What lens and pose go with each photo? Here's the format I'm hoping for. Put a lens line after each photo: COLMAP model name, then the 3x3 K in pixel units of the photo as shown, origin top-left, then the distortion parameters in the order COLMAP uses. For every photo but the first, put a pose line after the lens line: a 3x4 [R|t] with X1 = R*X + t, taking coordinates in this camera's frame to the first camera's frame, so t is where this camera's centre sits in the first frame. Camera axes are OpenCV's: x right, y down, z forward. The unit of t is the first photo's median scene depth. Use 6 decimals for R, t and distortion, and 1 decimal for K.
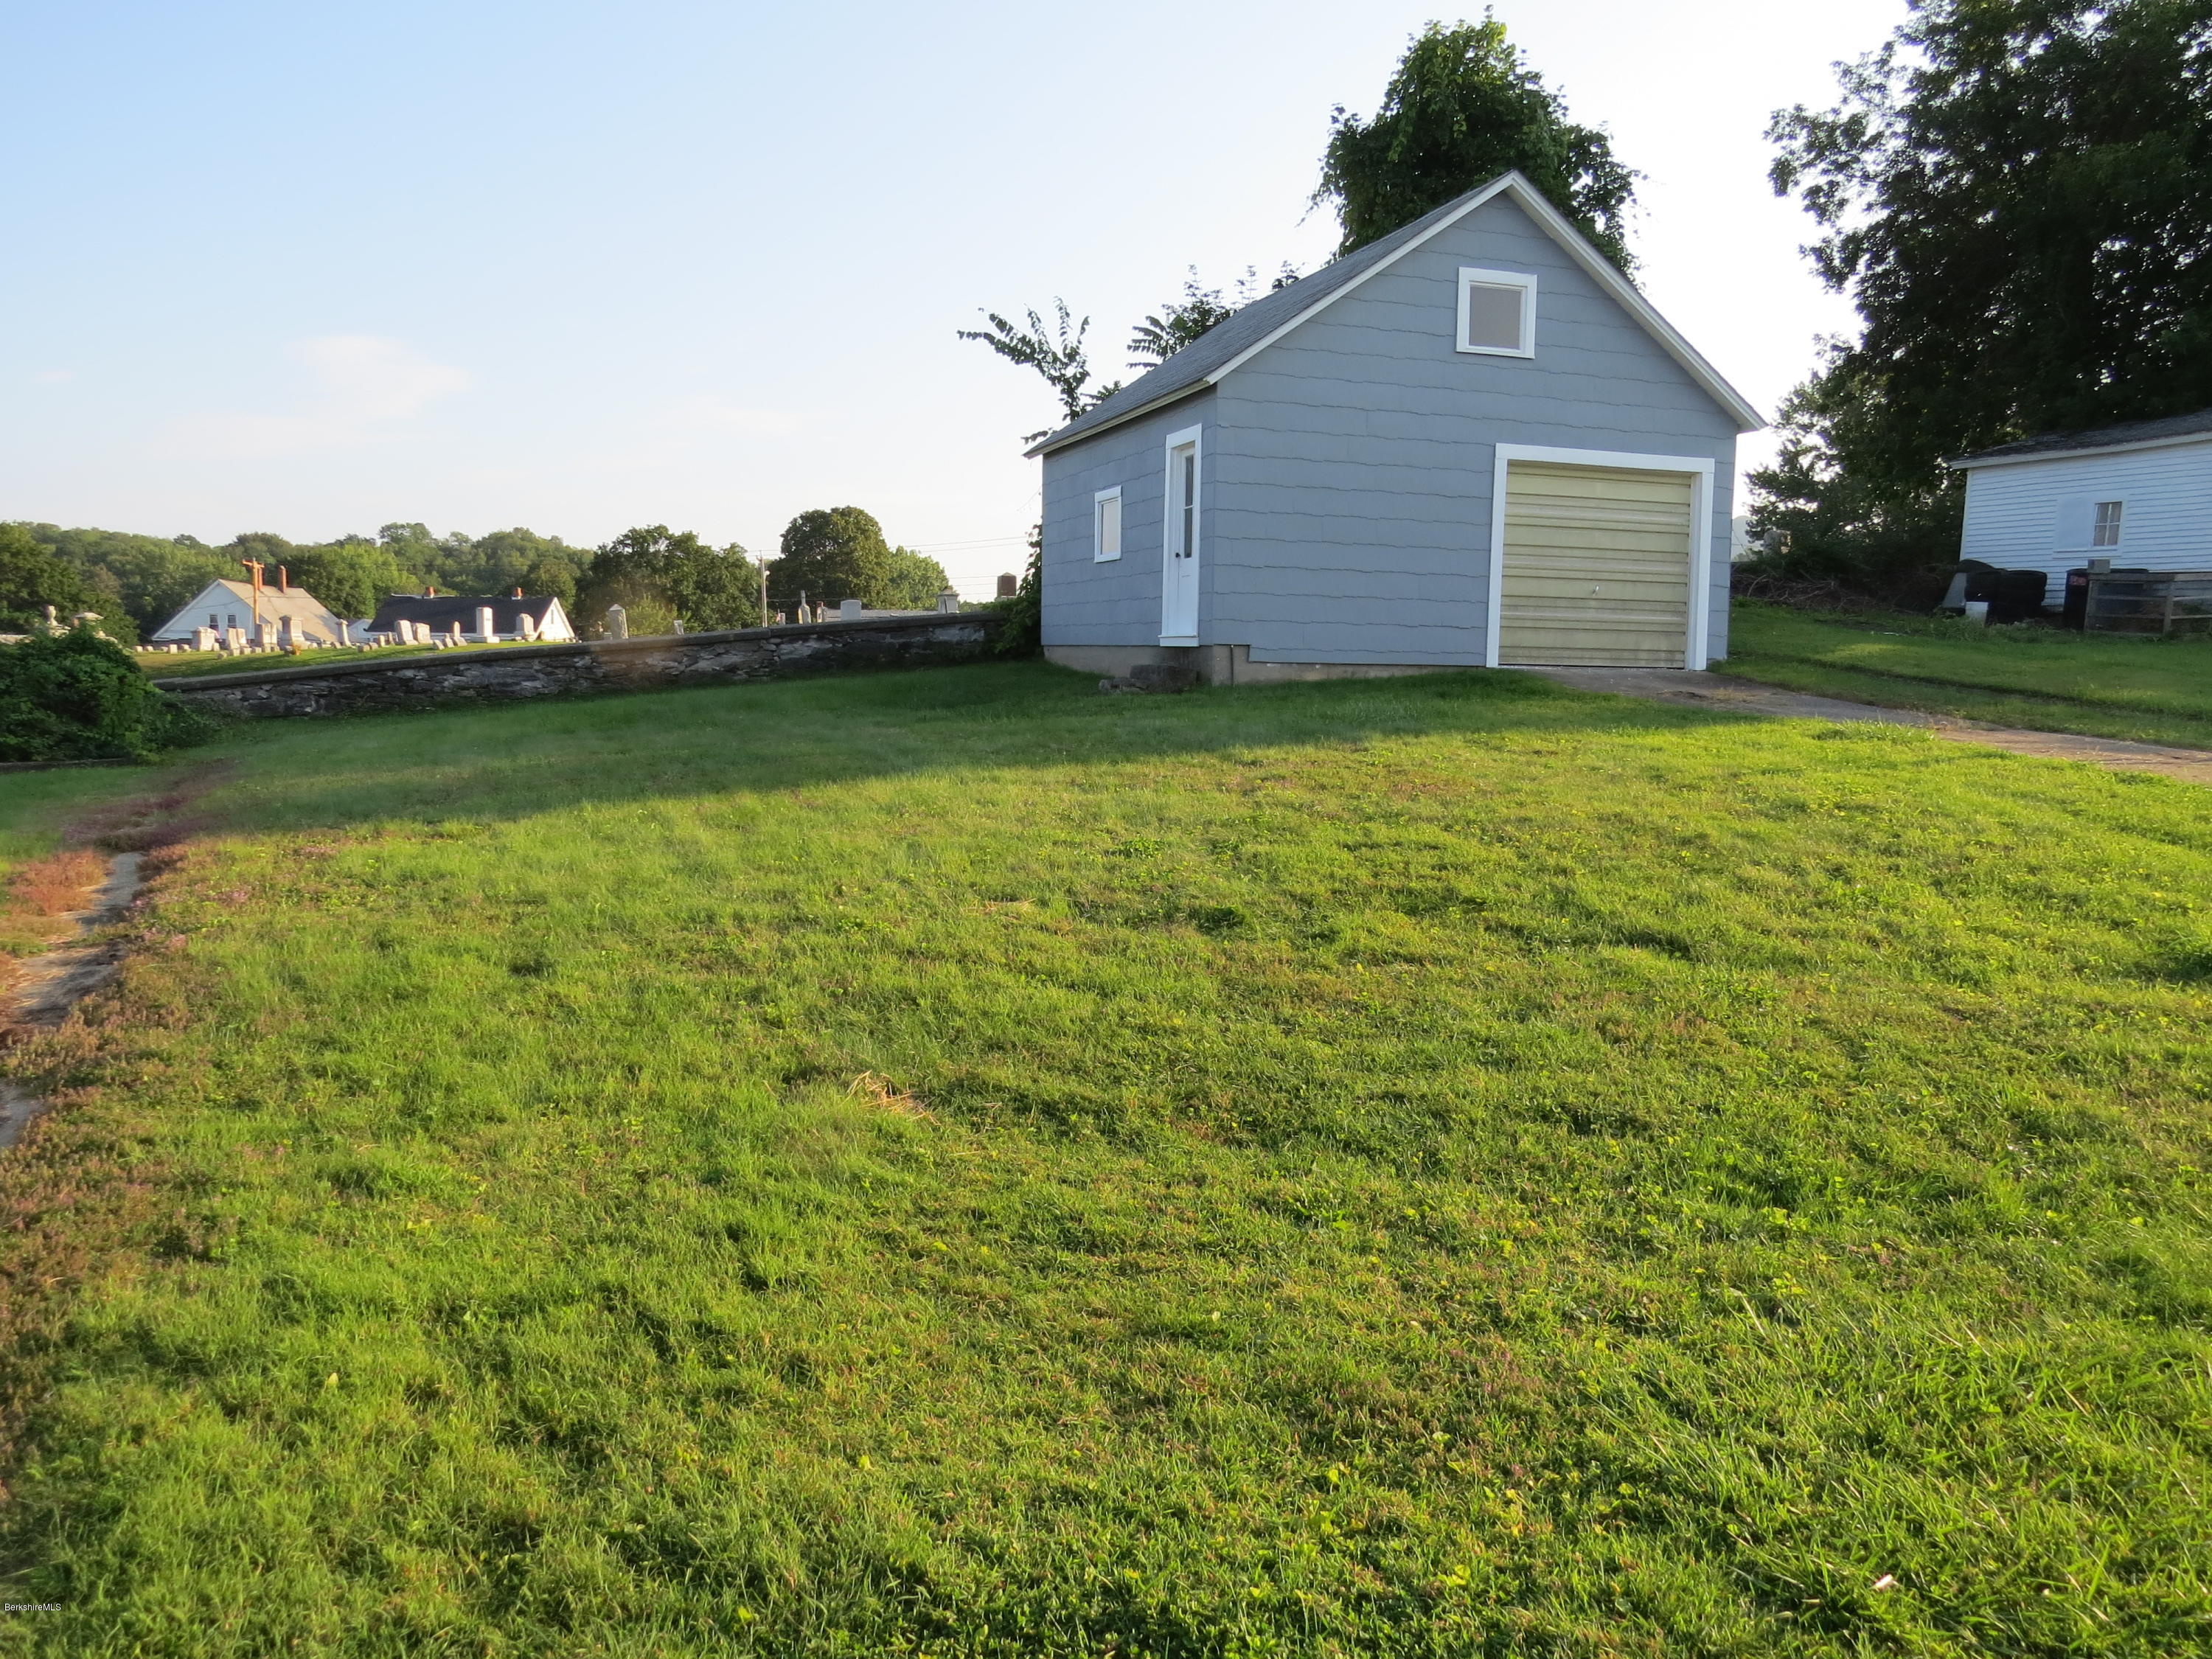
lens RADIAL K [[1574.9, 0, 1102.1], [0, 1574.9, 844.6], [0, 0, 1]] dist [-0.039033, 0.024696]
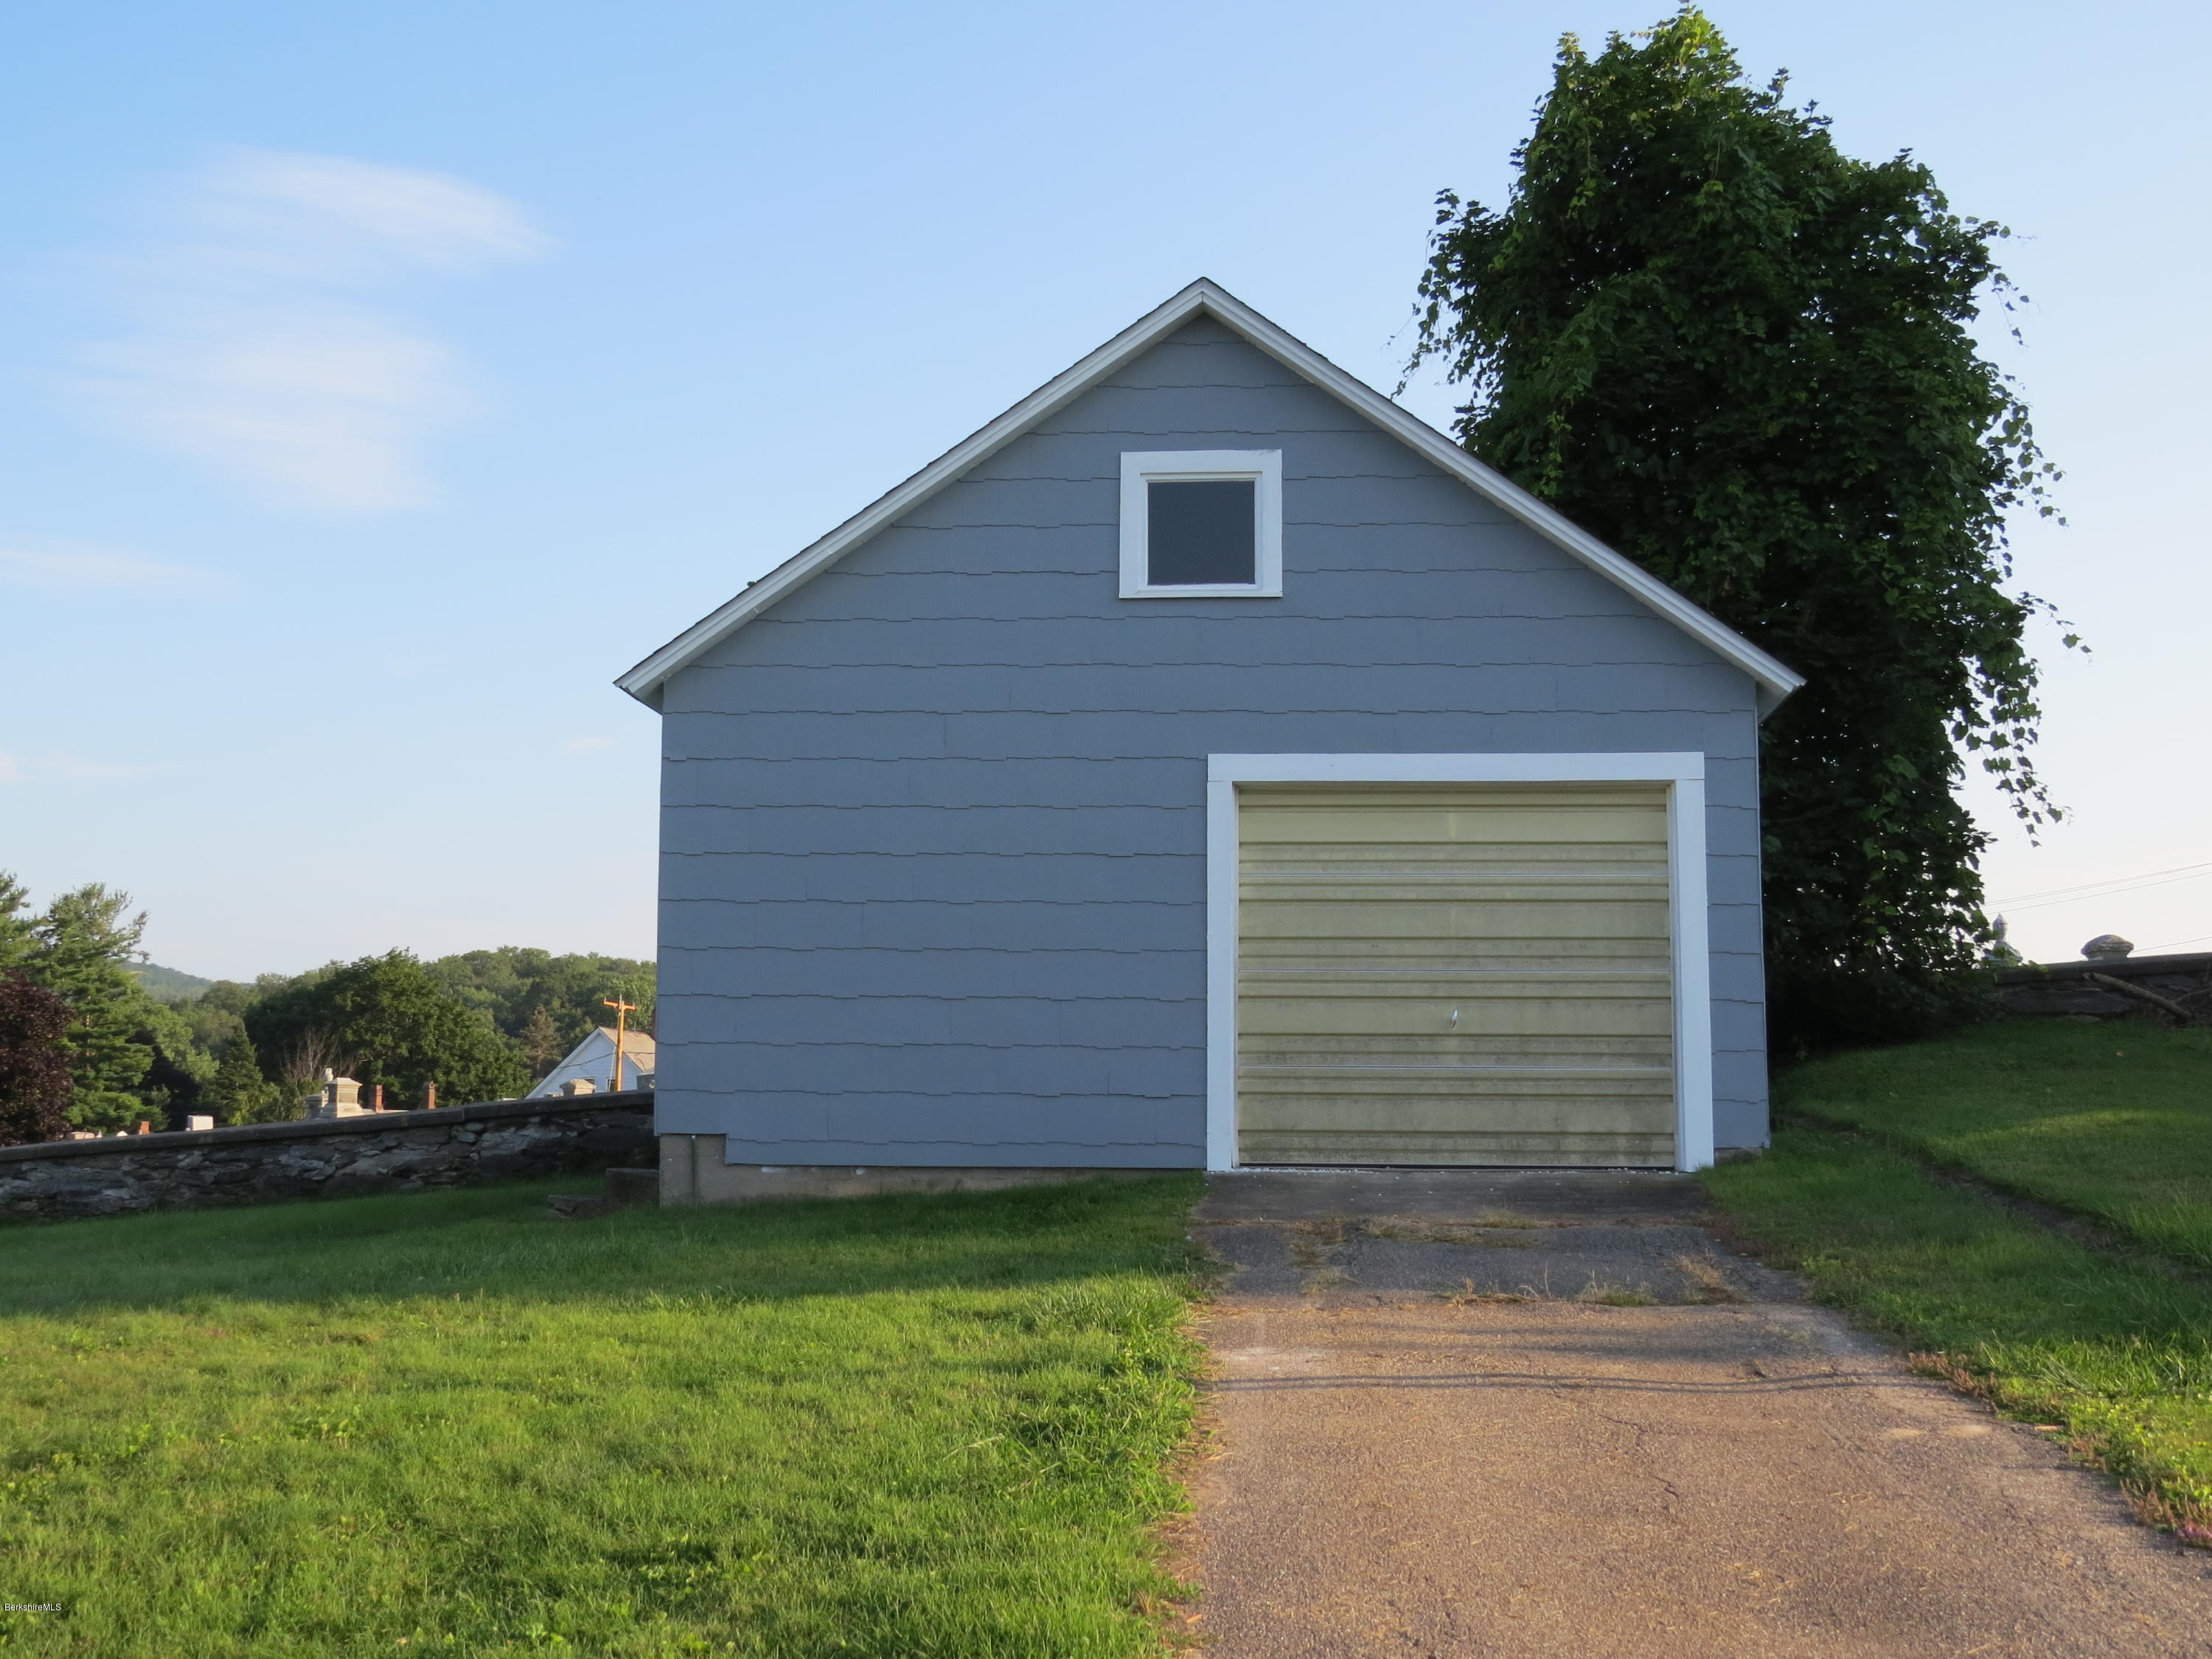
lens RADIAL K [[2653.7, 0, 1102.2], [0, 2653.7, 809.5], [0, 0, 1]] dist [-0.066956, 0.000000]
pose [[0.922813, -0.055031, -0.381298, 0.540576], [-0.037098, 0.972452, -0.230134, -0.025320], [0.383459, 0.226516, 0.895349, 0.166542]]
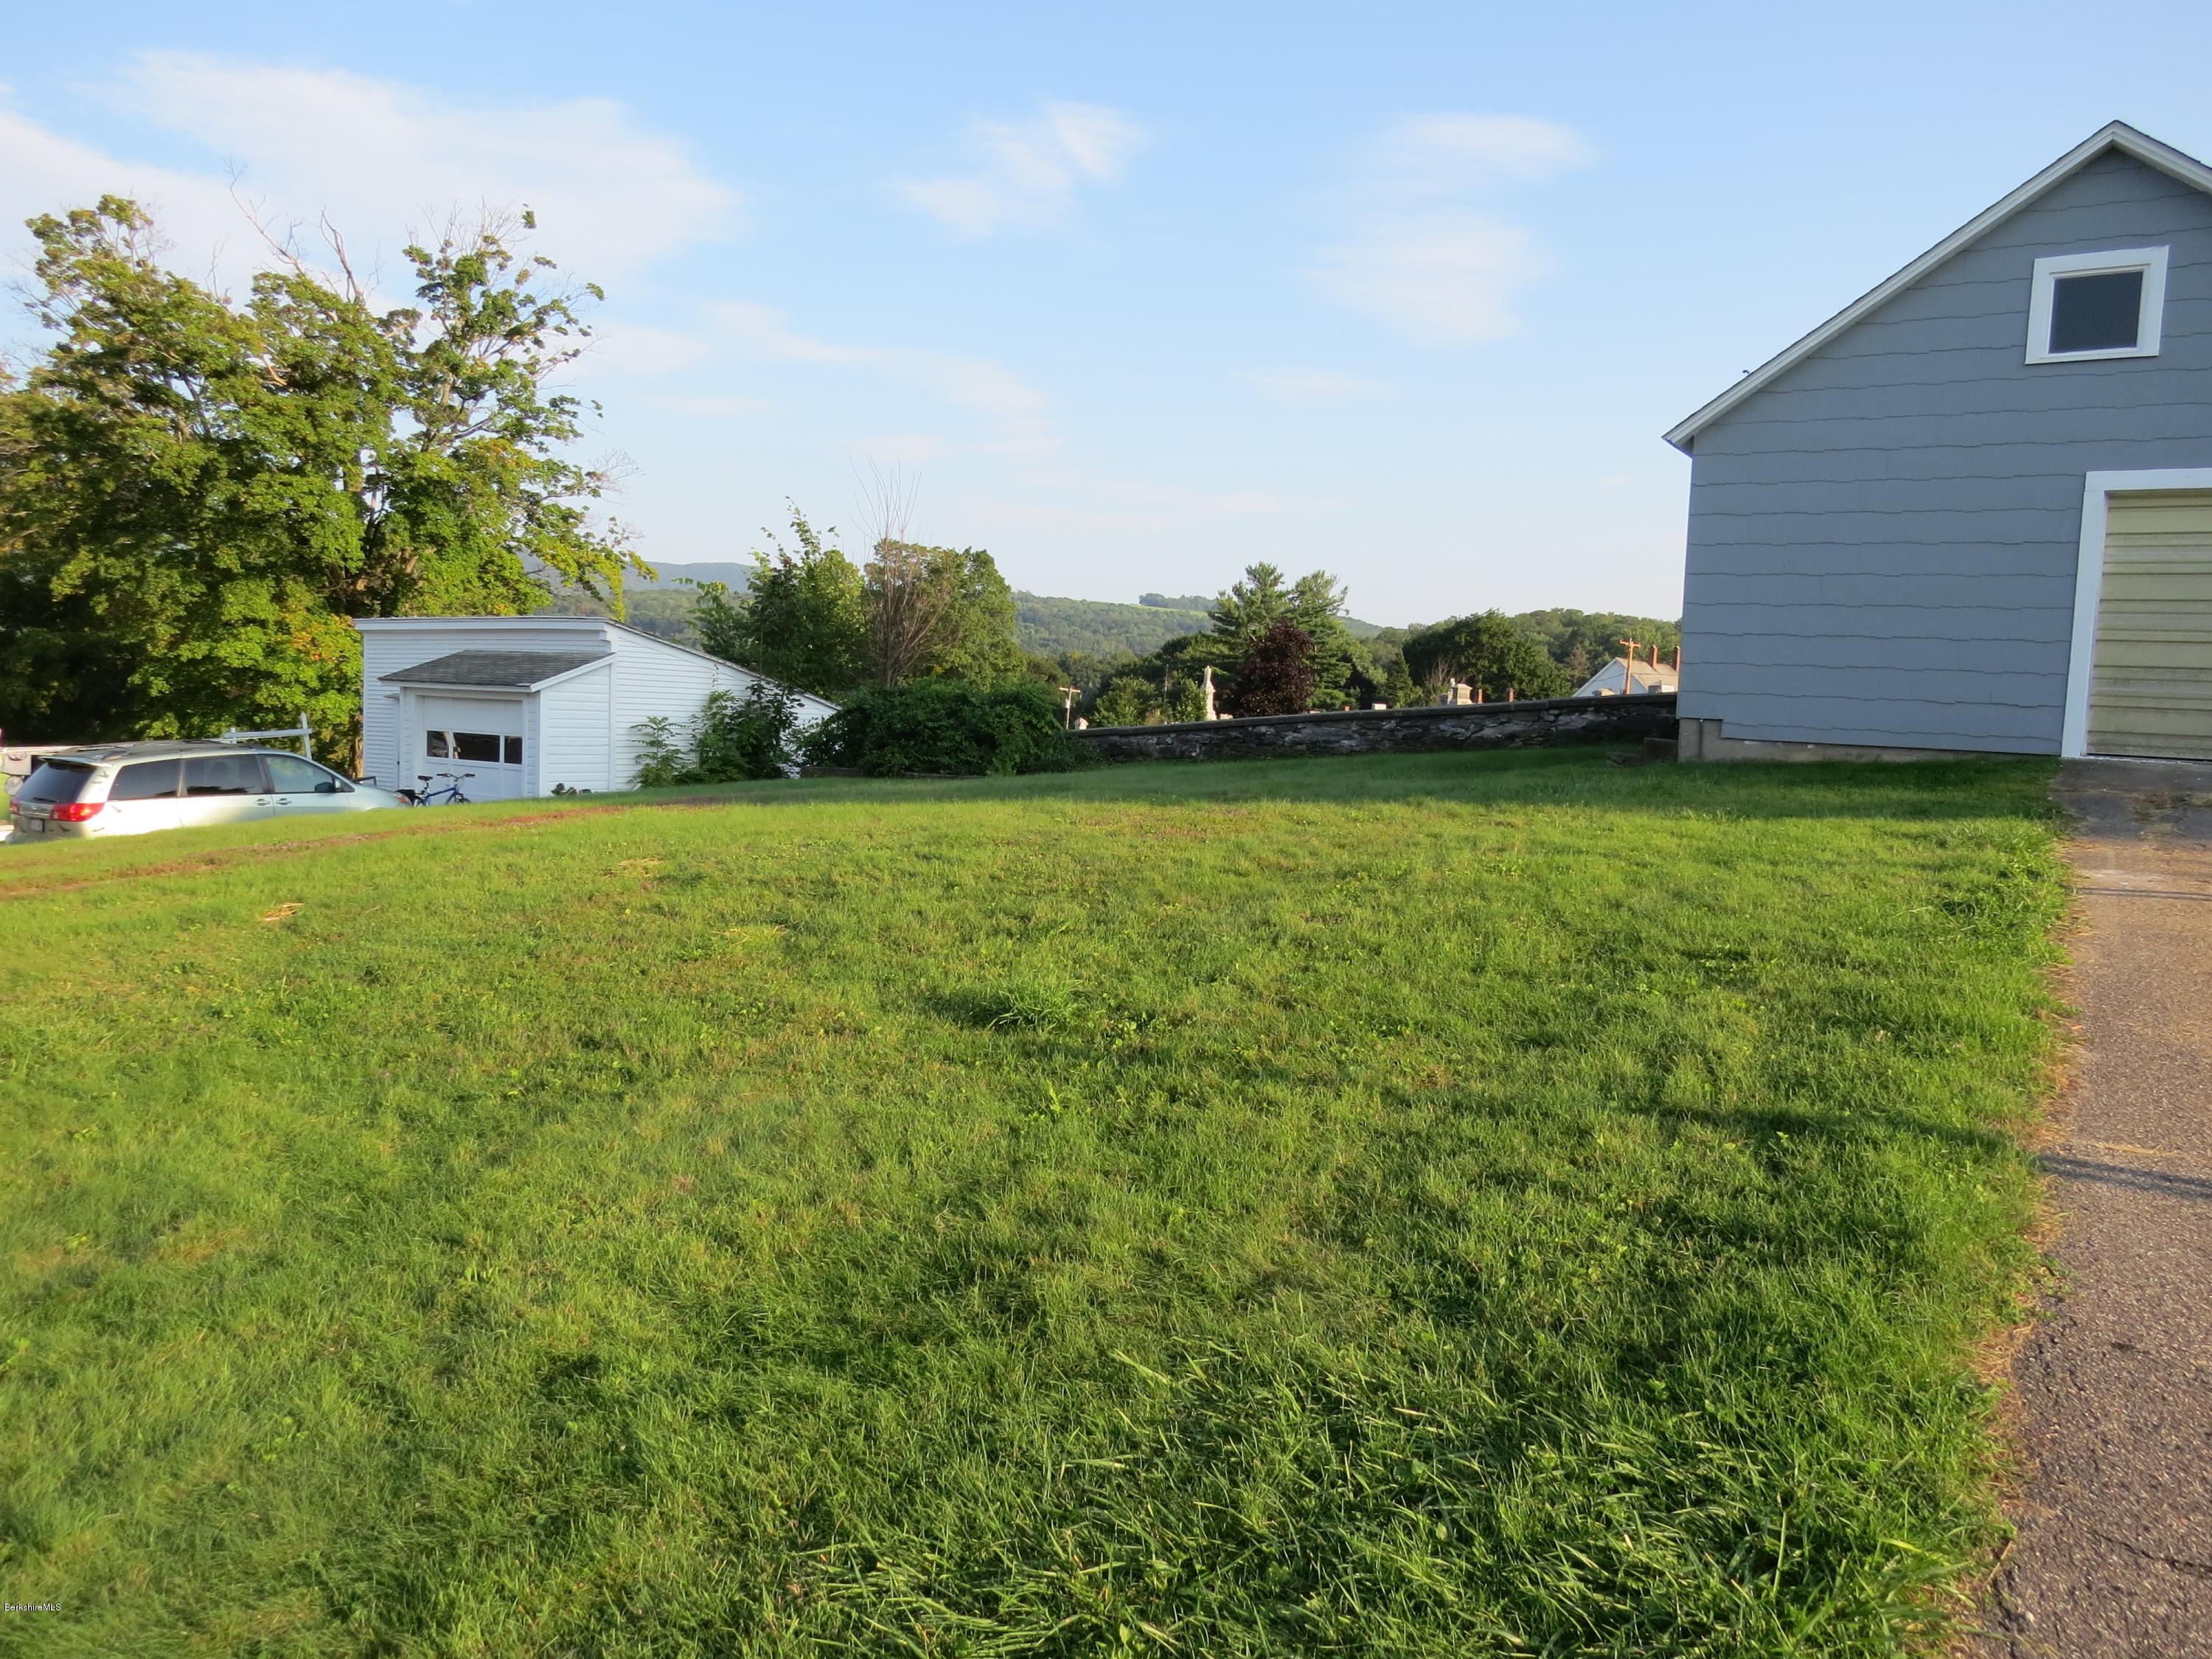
lens RADIAL K [[1574.9, 0, 1107.0], [0, 1574.9, 828.5], [0, 0, 1]] dist [-0.039033, 0.024696]
pose [[0.628115, 0.077668, -0.774235, 0.533978], [-0.123379, 0.992359, -0.000545, -0.018559], [0.768277, 0.095867, 0.632898, 0.146700]]
